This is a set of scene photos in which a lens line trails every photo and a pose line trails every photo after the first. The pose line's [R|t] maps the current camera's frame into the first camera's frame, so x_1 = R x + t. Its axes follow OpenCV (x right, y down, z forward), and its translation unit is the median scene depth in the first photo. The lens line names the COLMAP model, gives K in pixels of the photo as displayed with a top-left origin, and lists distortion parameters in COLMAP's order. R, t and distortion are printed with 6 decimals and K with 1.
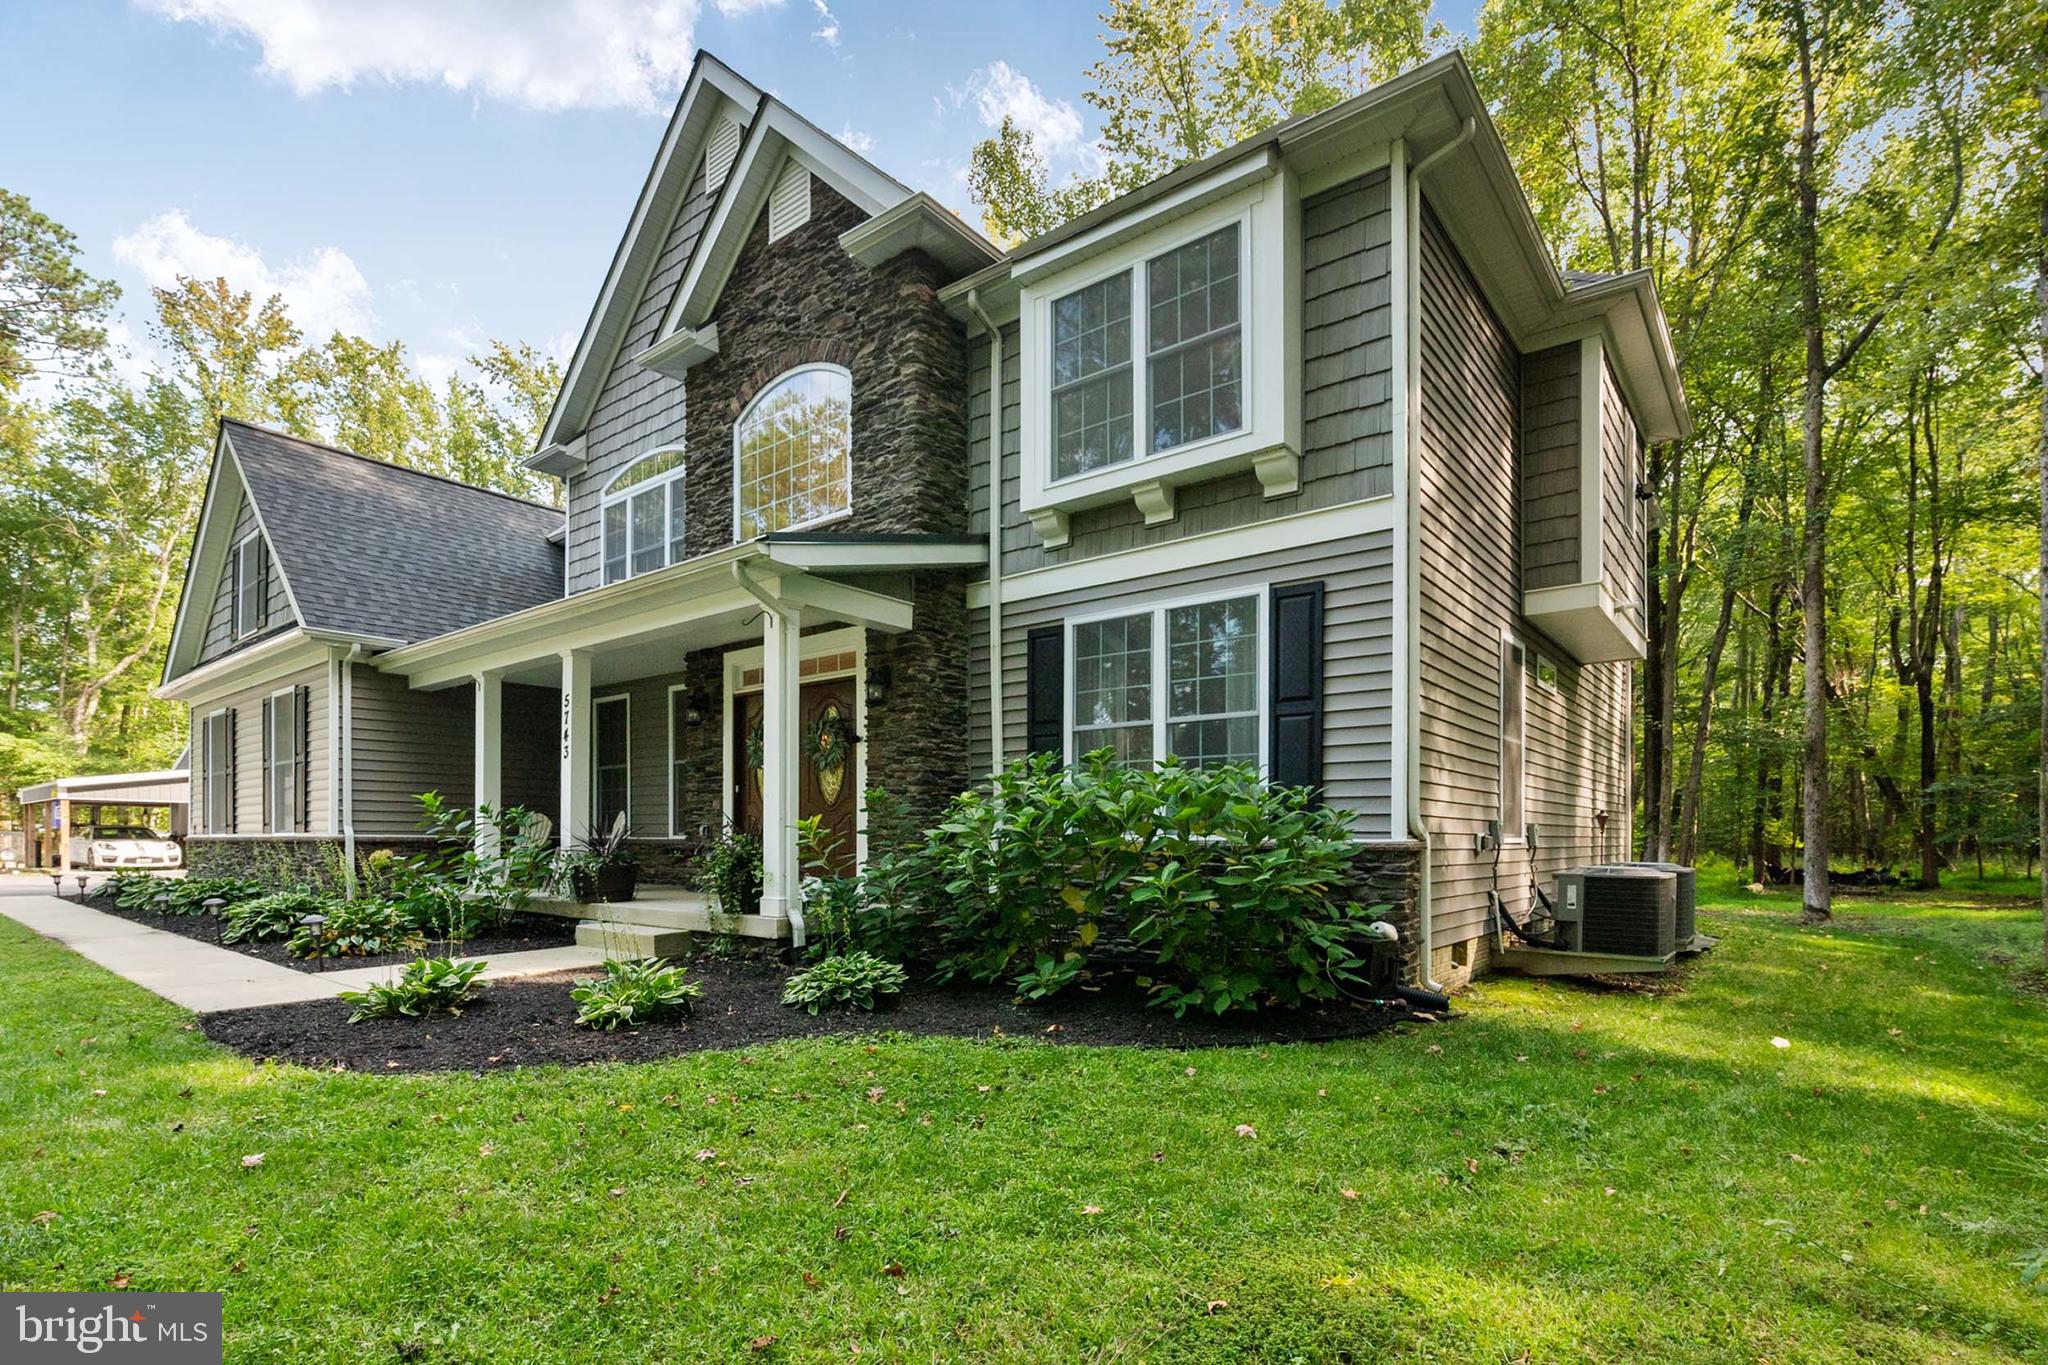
lens RADIAL K [[907.4, 0, 802.1], [0, 907.4, 826.5], [0, 0, 1]] dist [-0.008175, -0.000837]
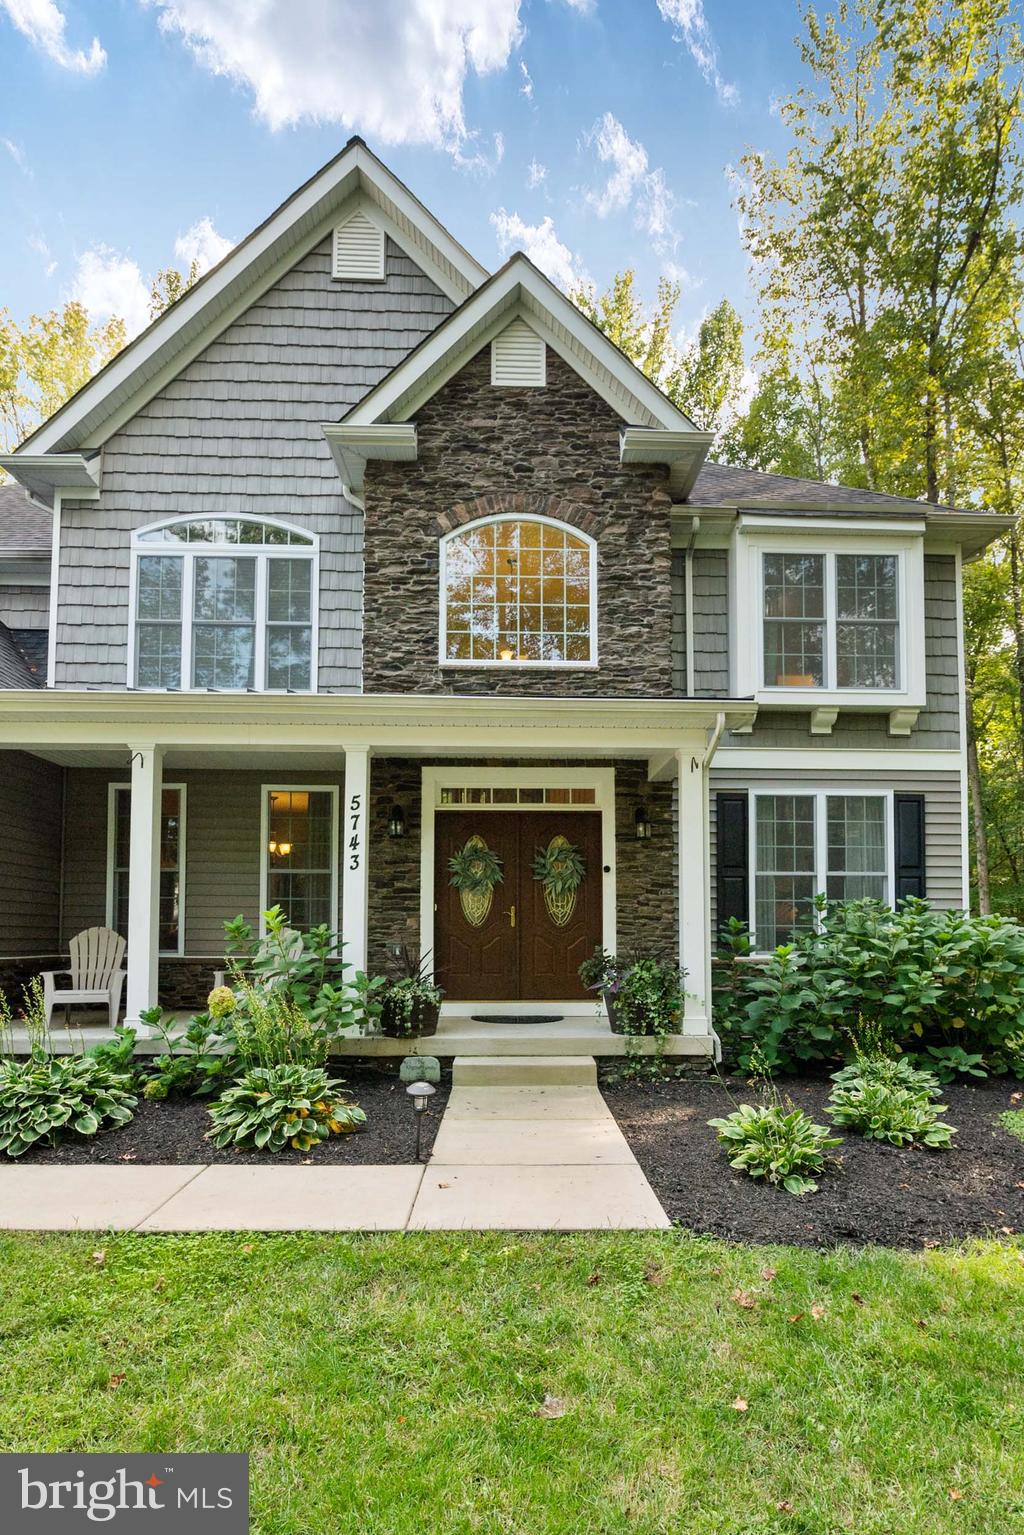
lens RADIAL K [[805.3, 0, 494.5], [0, 805.3, 887.6], [0, 0, 1]] dist [-0.002855, -0.000617]
pose [[0.721336, 0.037120, 0.691590, -0.779699], [-0.008865, 0.998976, -0.044372, -0.031406], [-0.692529, 0.025876, 0.720926, 0.416050]]
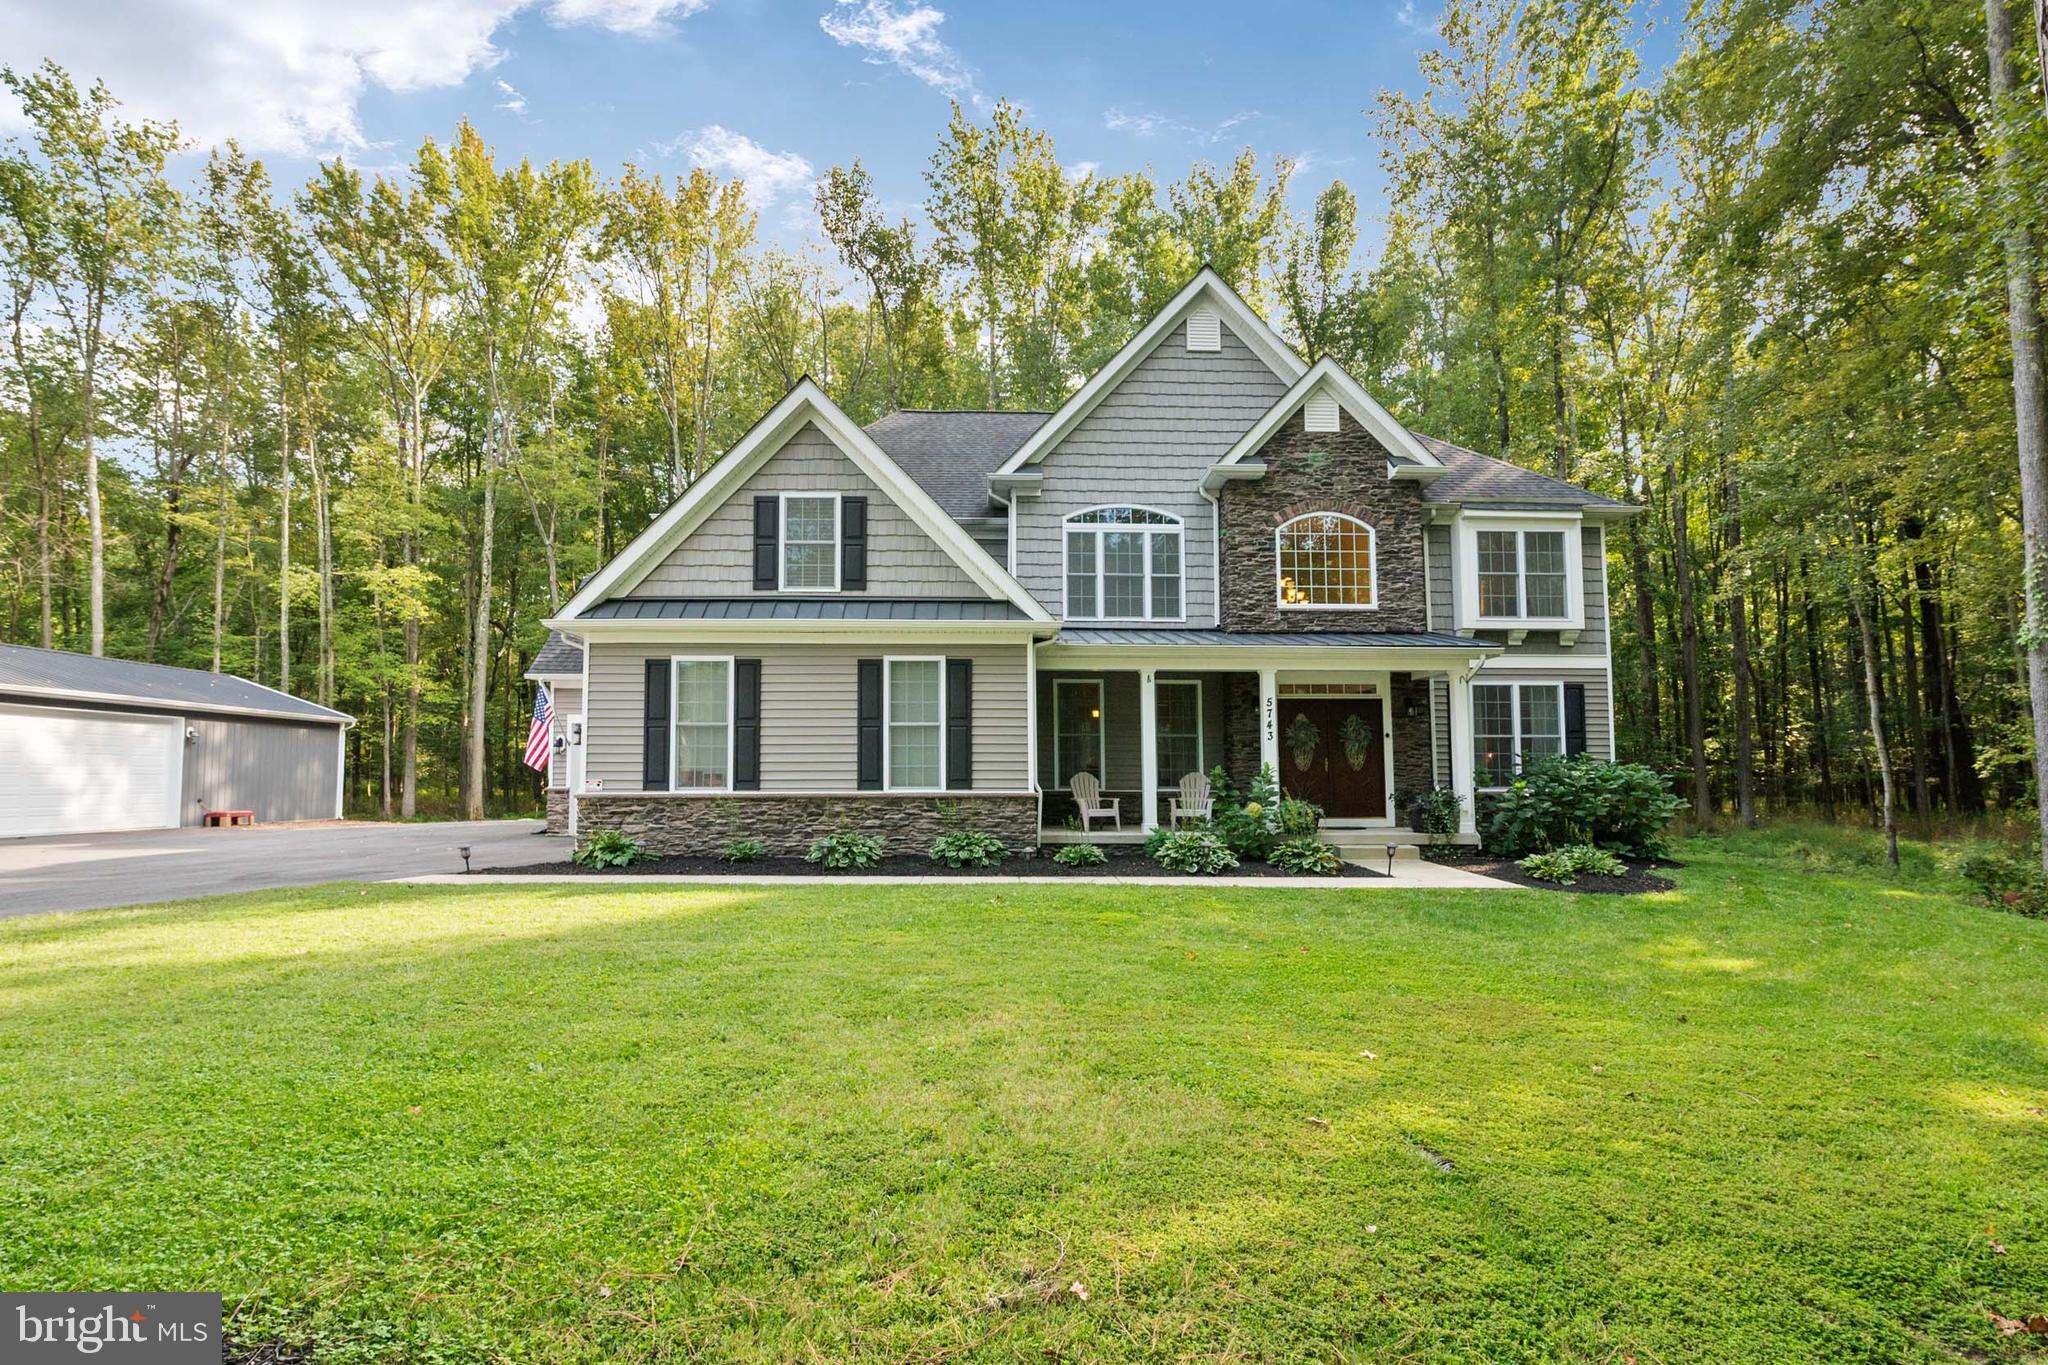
lens RADIAL K [[907.4, 0, 1009.6], [0, 907.4, 697.0], [0, 0, 1]] dist [-0.008175, -0.000837]
pose [[0.739074, 0.054466, 0.671419, -1.822181], [-0.006669, 0.997269, -0.073558, -0.039428], [-0.673591, 0.049887, 0.737419, 0.200261]]
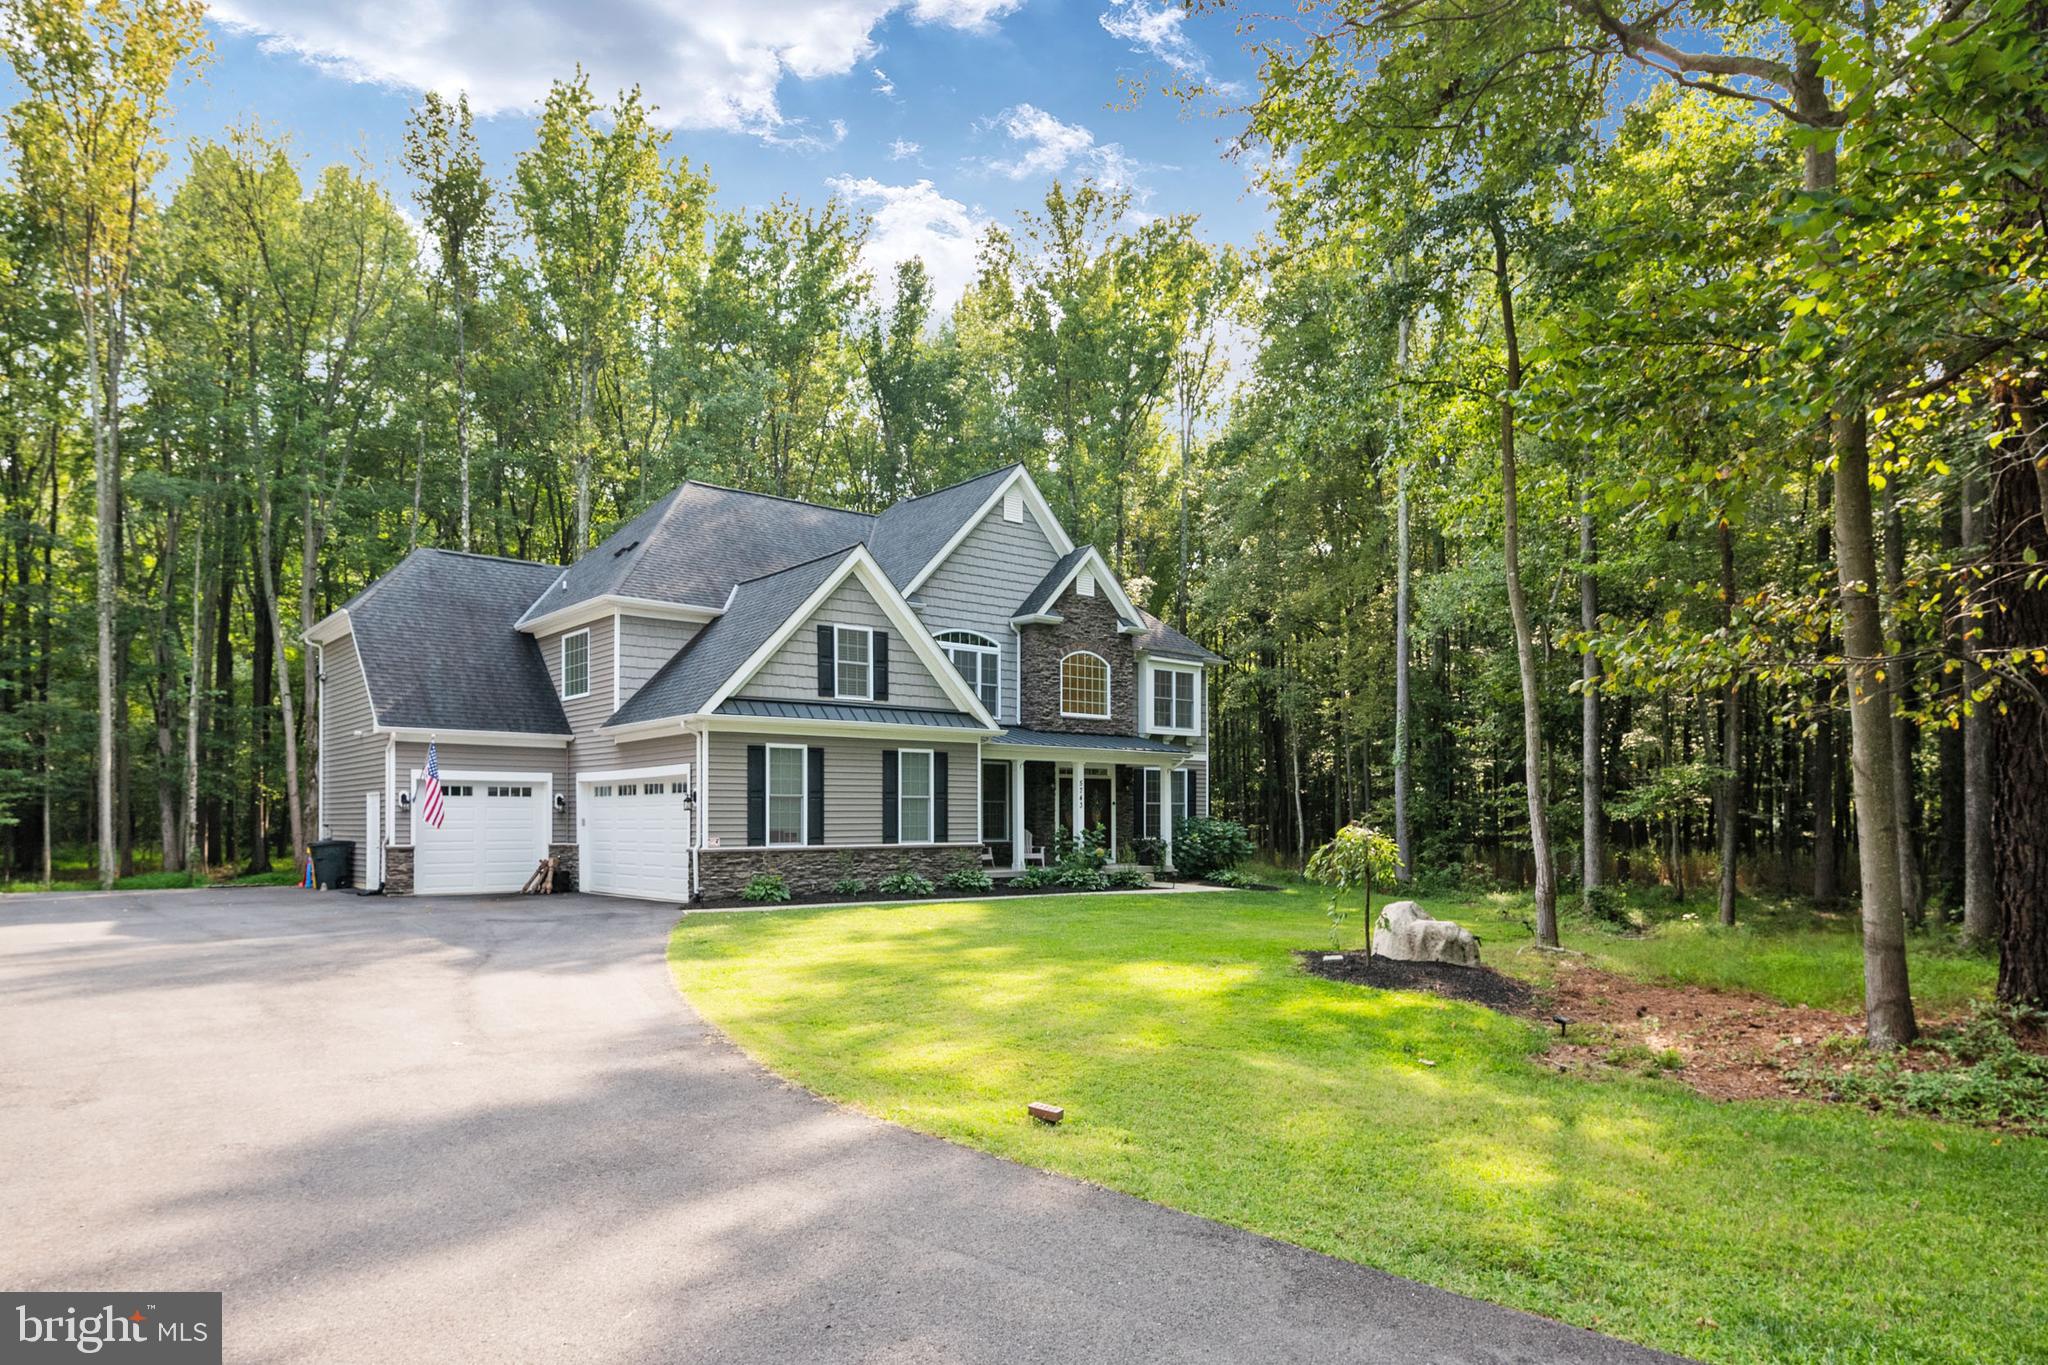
lens RADIAL K [[1395.2, 0, 1019.4], [0, 1395.2, 680.7], [0, 0, 1]] dist [-0.013025, -0.001027]
pose [[0.129057, 0.094740, 0.987101, -4.445615], [-0.011445, 0.995502, -0.094050, -0.073229], [-0.991571, 0.000841, 0.129561, 0.802438]]
